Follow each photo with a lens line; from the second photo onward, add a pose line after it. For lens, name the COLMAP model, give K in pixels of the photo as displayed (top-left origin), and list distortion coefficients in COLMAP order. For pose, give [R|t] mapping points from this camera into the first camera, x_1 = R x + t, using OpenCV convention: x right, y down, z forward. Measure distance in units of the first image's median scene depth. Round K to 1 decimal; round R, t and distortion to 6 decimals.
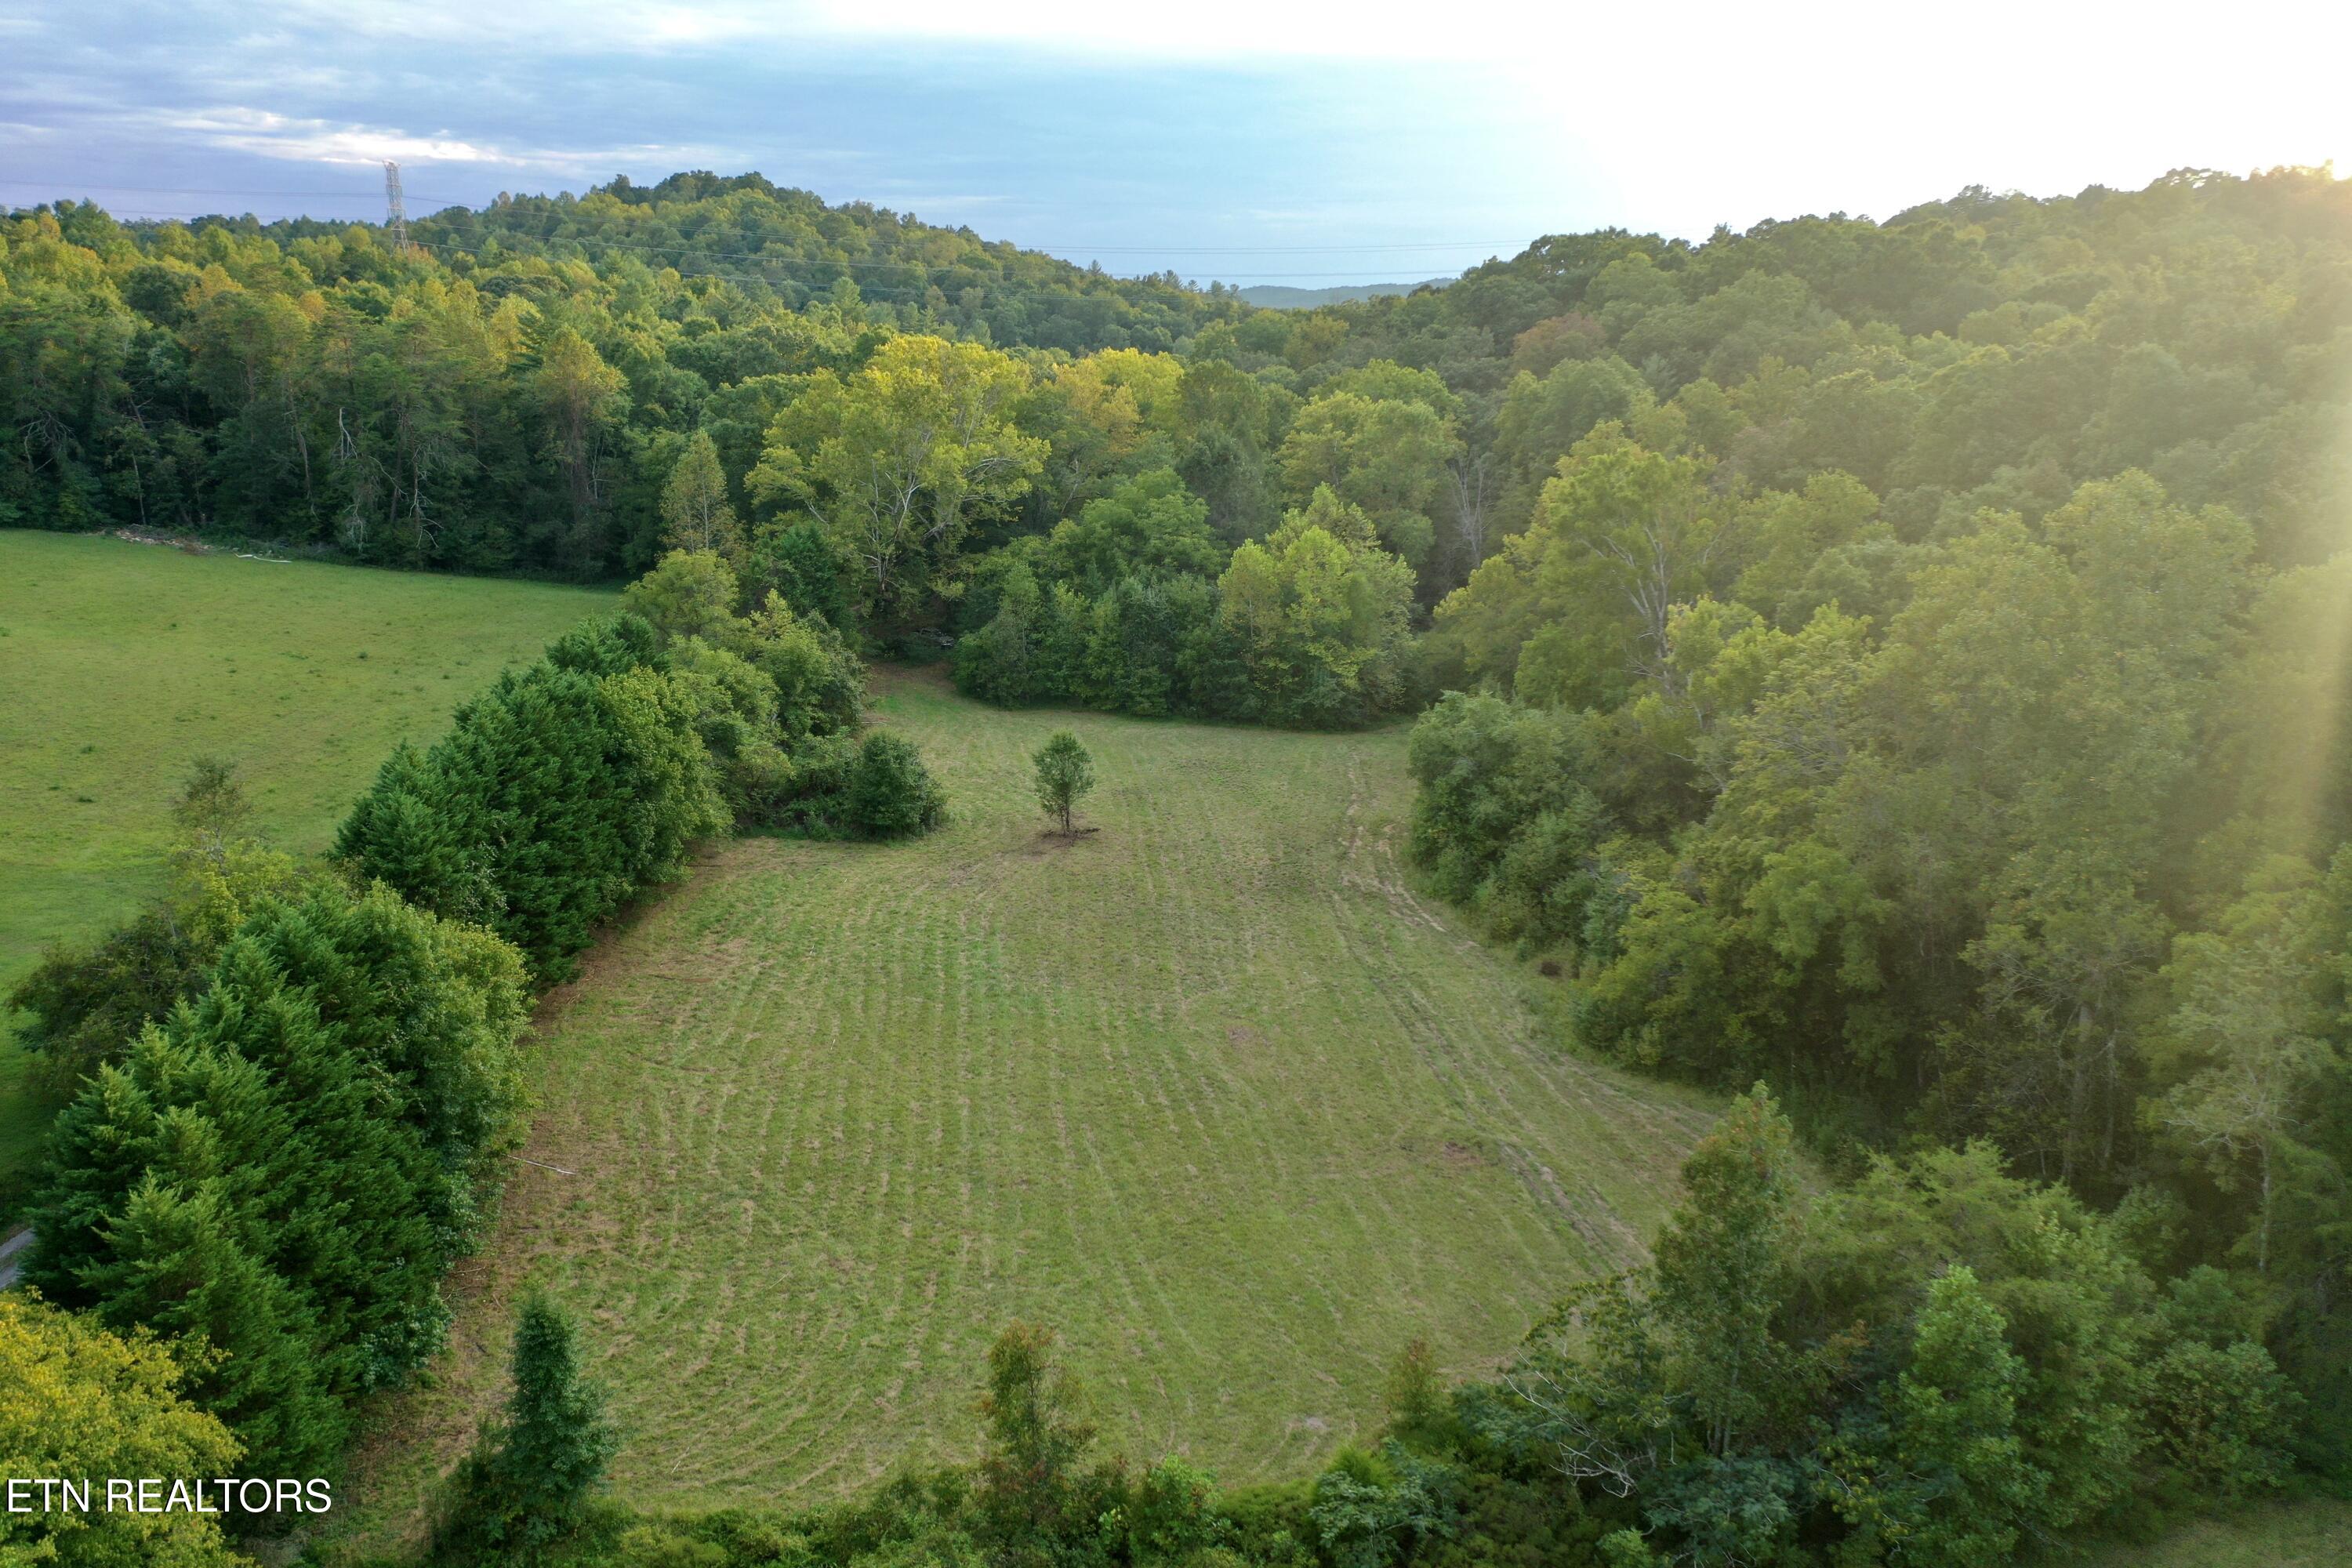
lens RADIAL K [[1873.3, 0, 1186.4], [0, 1873.3, 790.3], [0, 0, 1]] dist [0.006259, -0.007596]
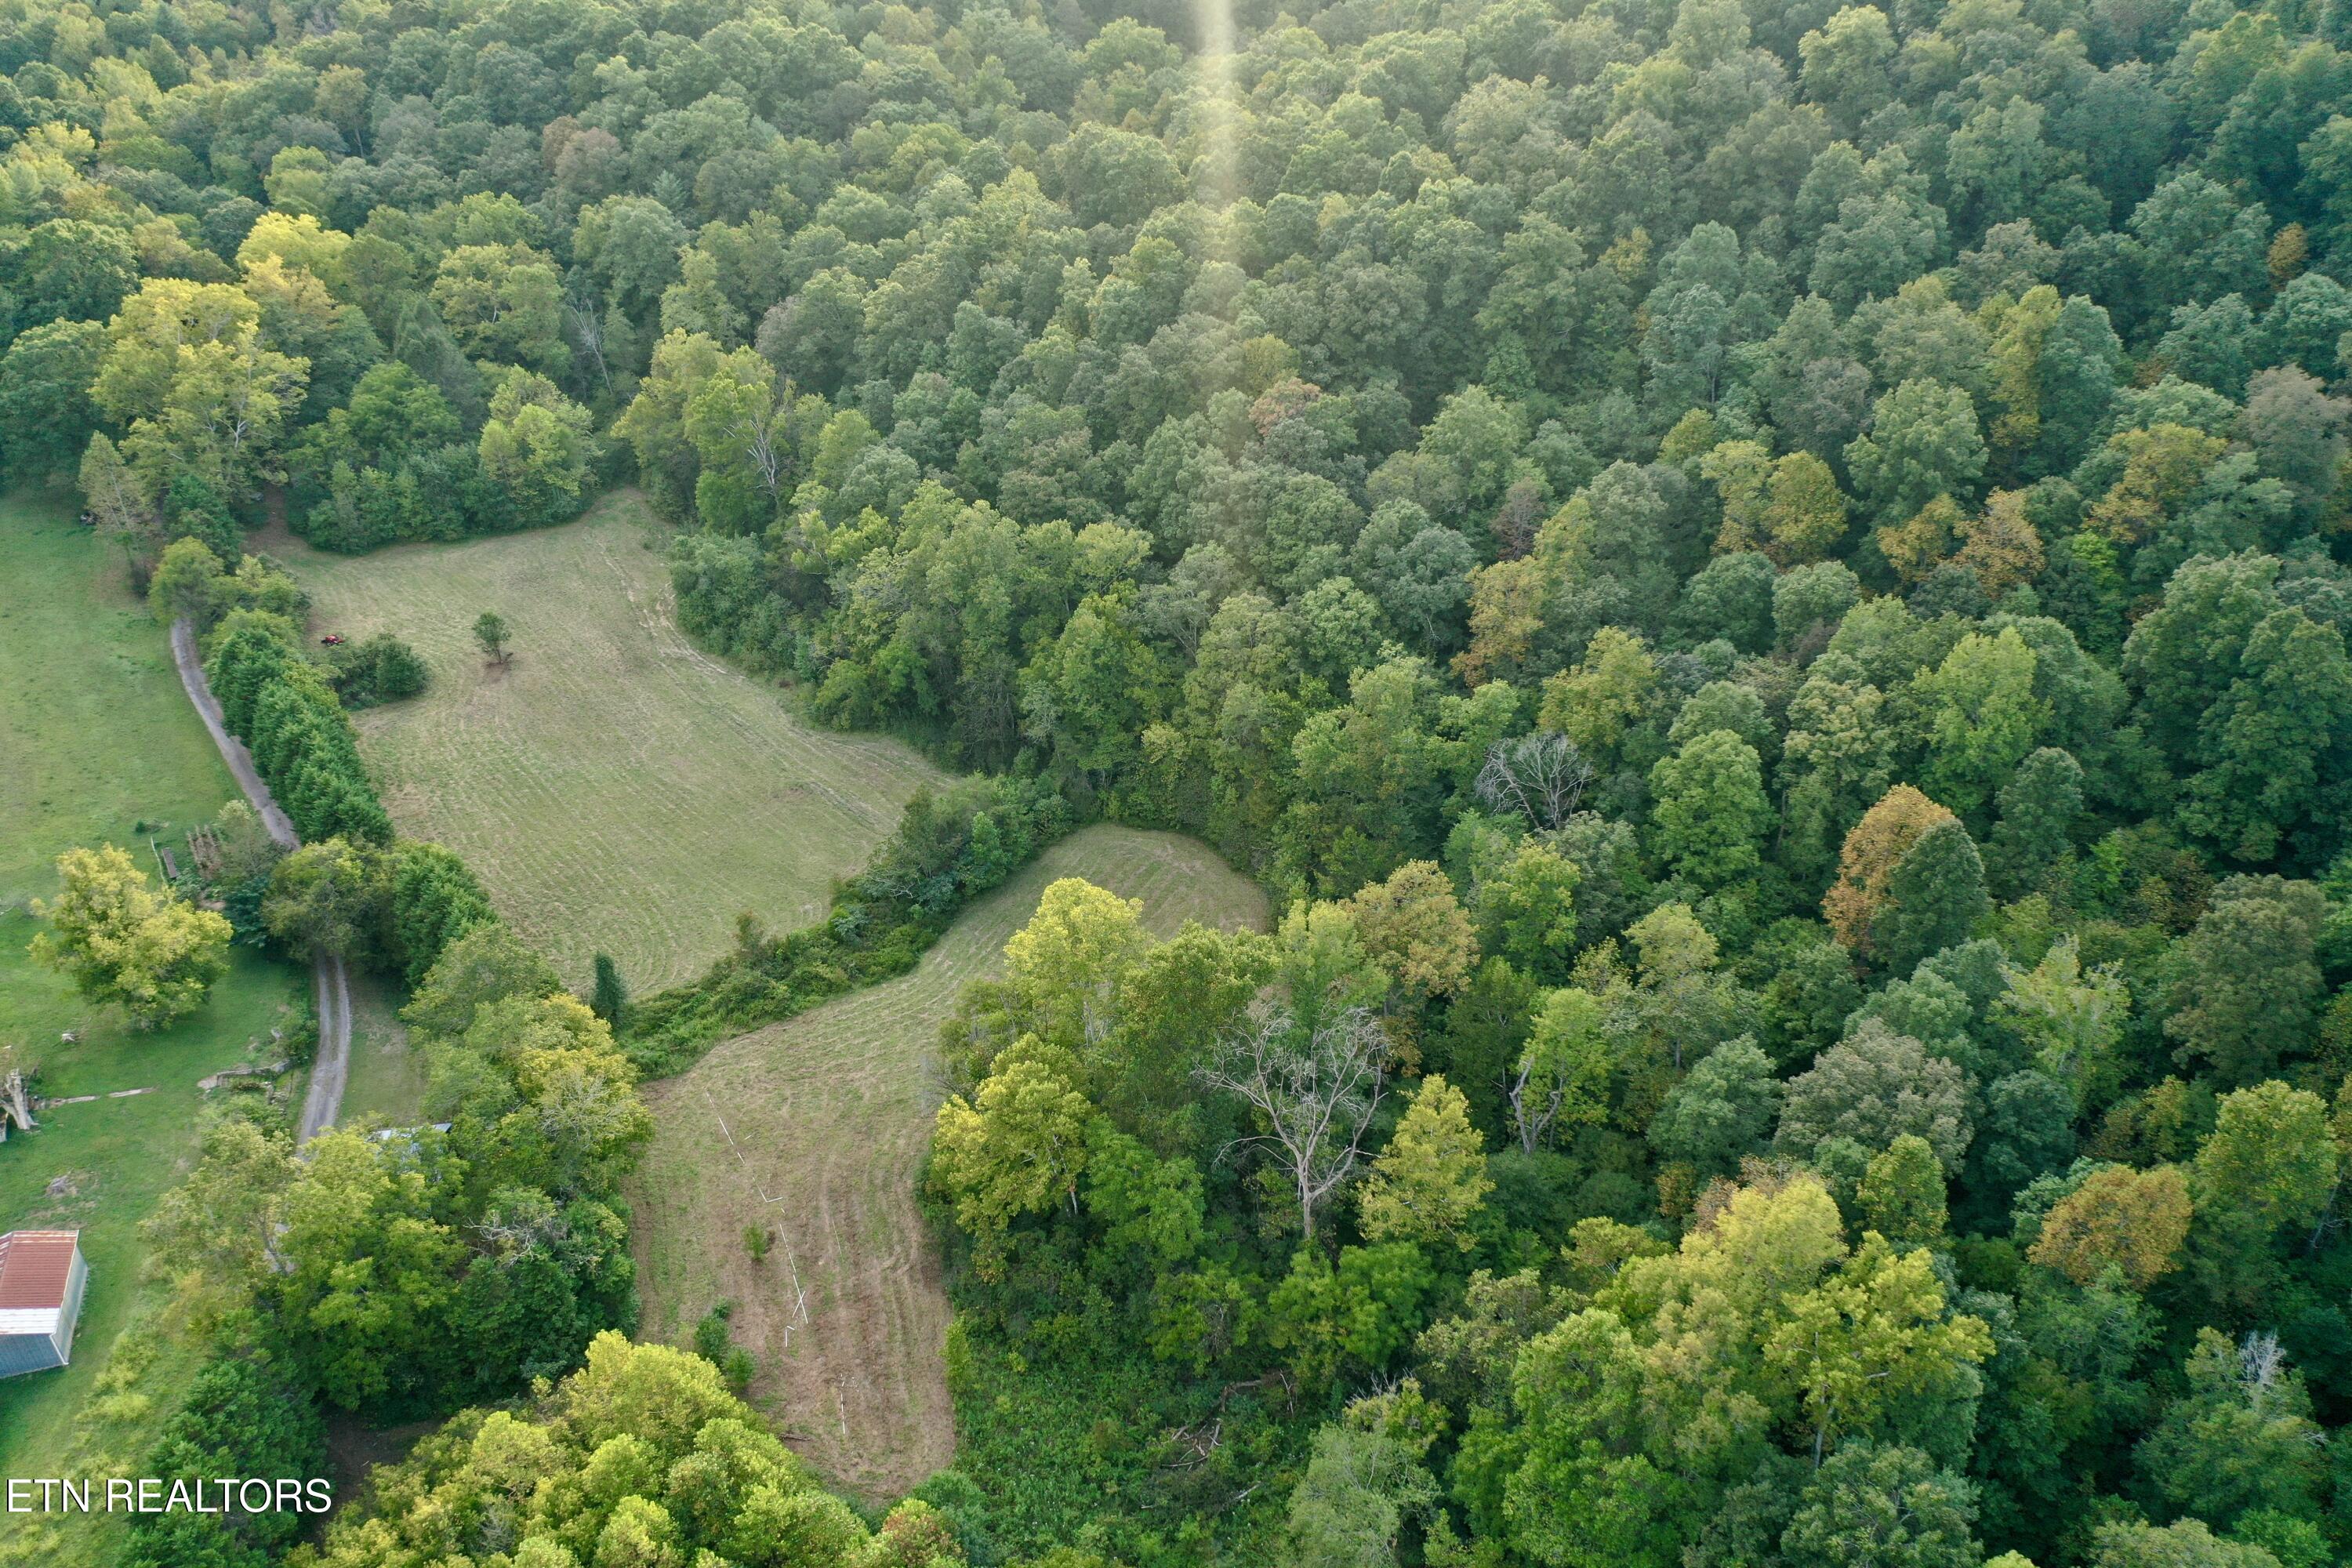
lens RADIAL K [[1873.3, 0, 1179.4], [0, 1873.3, 785.7], [0, 0, 1]] dist [0.006259, -0.007596]
pose [[0.839623, -0.314133, 0.443118, -0.425859], [0.148855, 0.917641, 0.368479, -0.530163], [-0.522374, -0.243423, 0.817233, -1.073202]]
